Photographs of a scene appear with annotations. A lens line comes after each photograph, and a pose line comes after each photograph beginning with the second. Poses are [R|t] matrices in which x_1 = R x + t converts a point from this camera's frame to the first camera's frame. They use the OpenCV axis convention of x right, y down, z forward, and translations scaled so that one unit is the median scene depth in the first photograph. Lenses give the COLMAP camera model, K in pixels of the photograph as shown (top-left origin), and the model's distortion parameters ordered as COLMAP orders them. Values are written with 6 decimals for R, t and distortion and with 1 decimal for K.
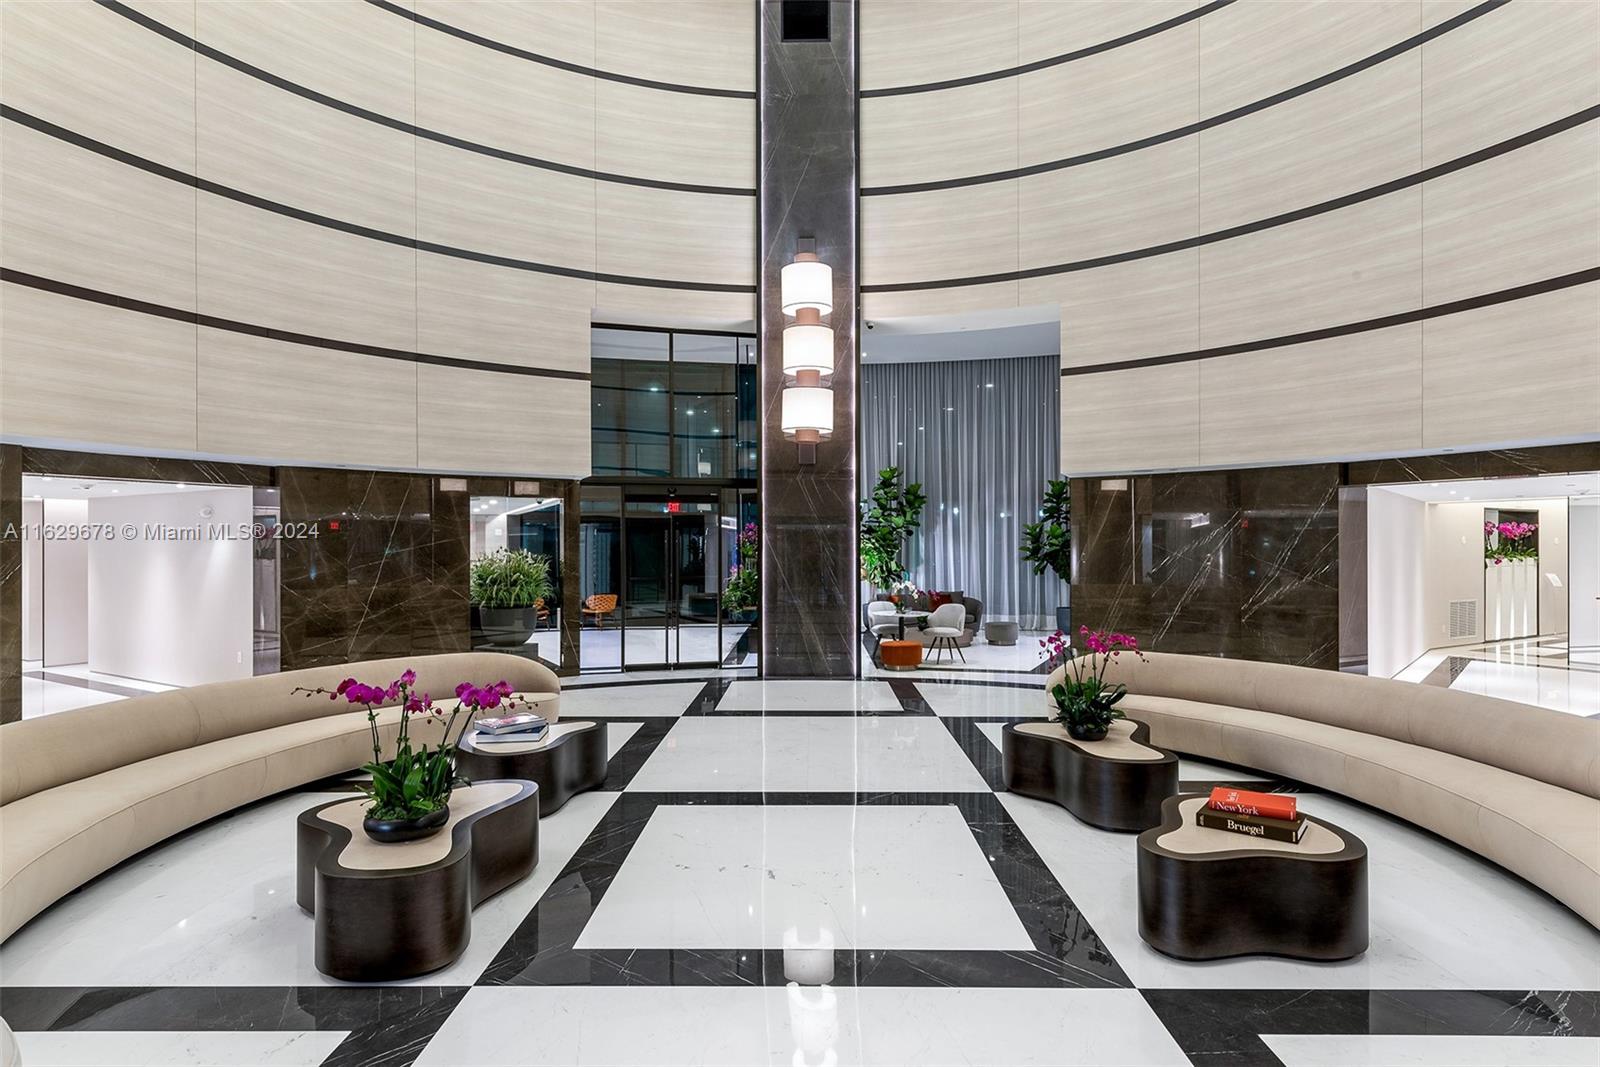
lens RADIAL K [[910.6, 0, 800.0], [0, 910.6, 533.5], [0, 0, 1]] dist [0.002947, -0.000077]
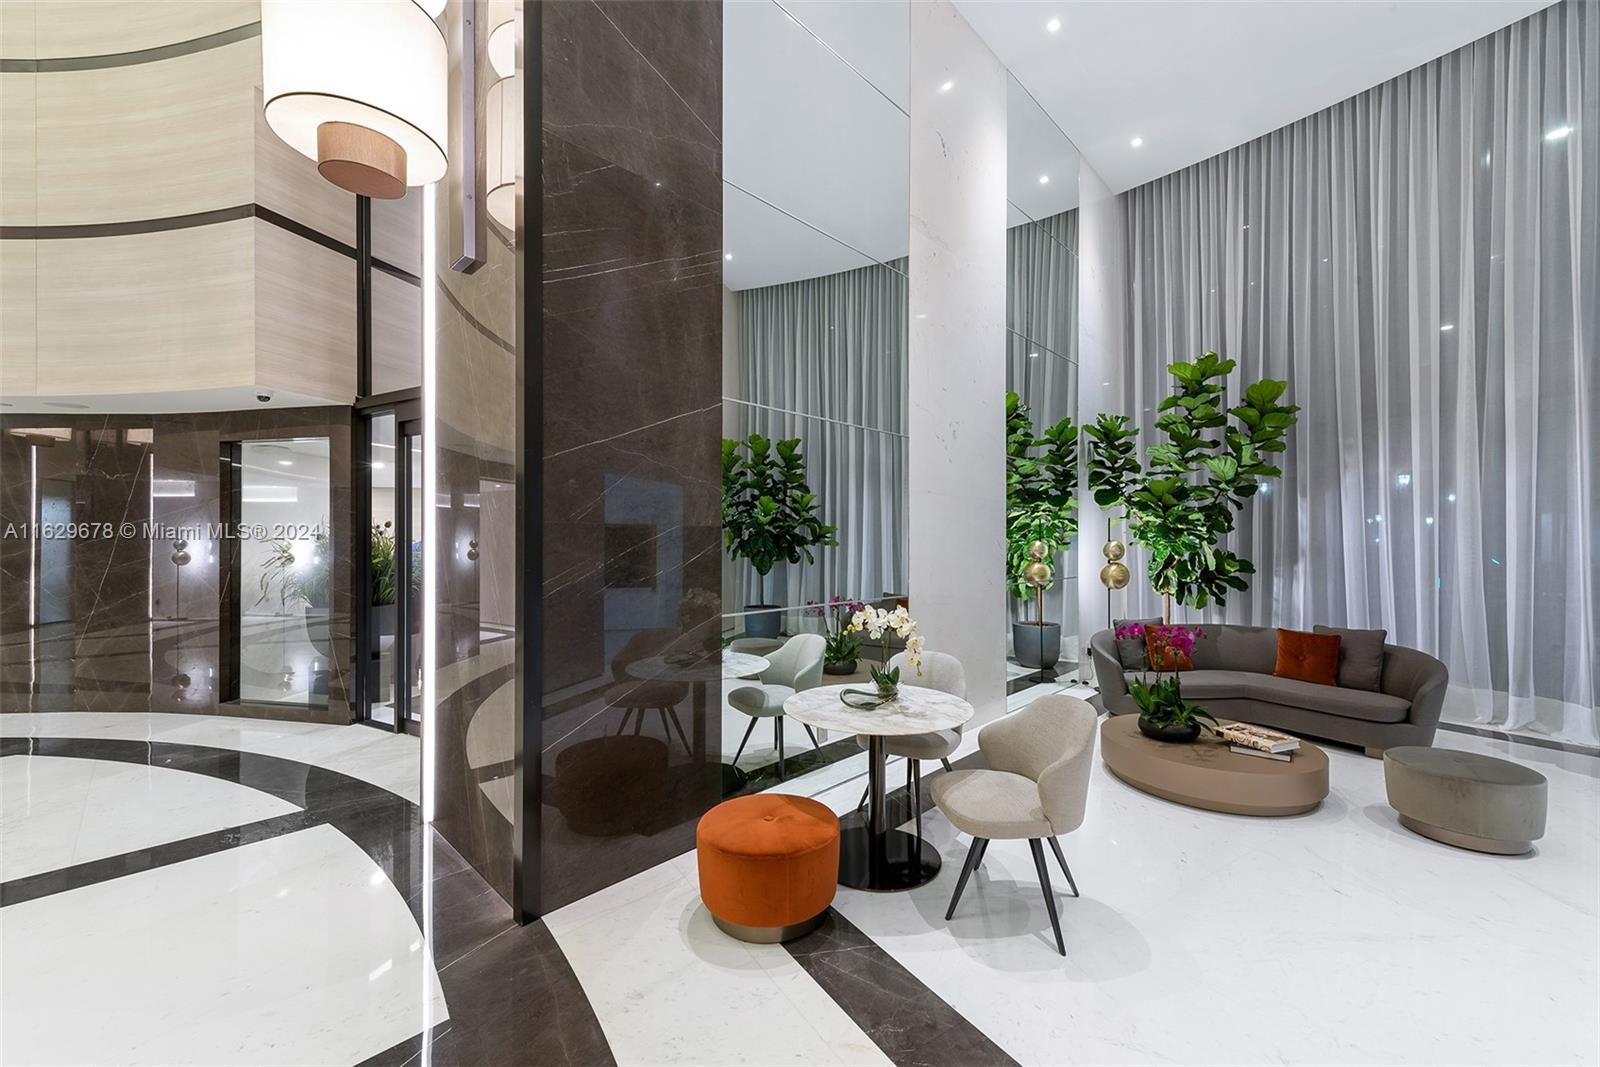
lens RADIAL K [[624.4, 0, 799.9], [0, 624.4, 527.3], [0, 0, 1]] dist [0.010400, -0.003186]
pose [[0.715092, -0.001021, -0.699030, 0.196740], [0.004420, 0.999986, 0.003061, 0.016938], [0.699017, -0.005279, 0.715086, 0.670647]]
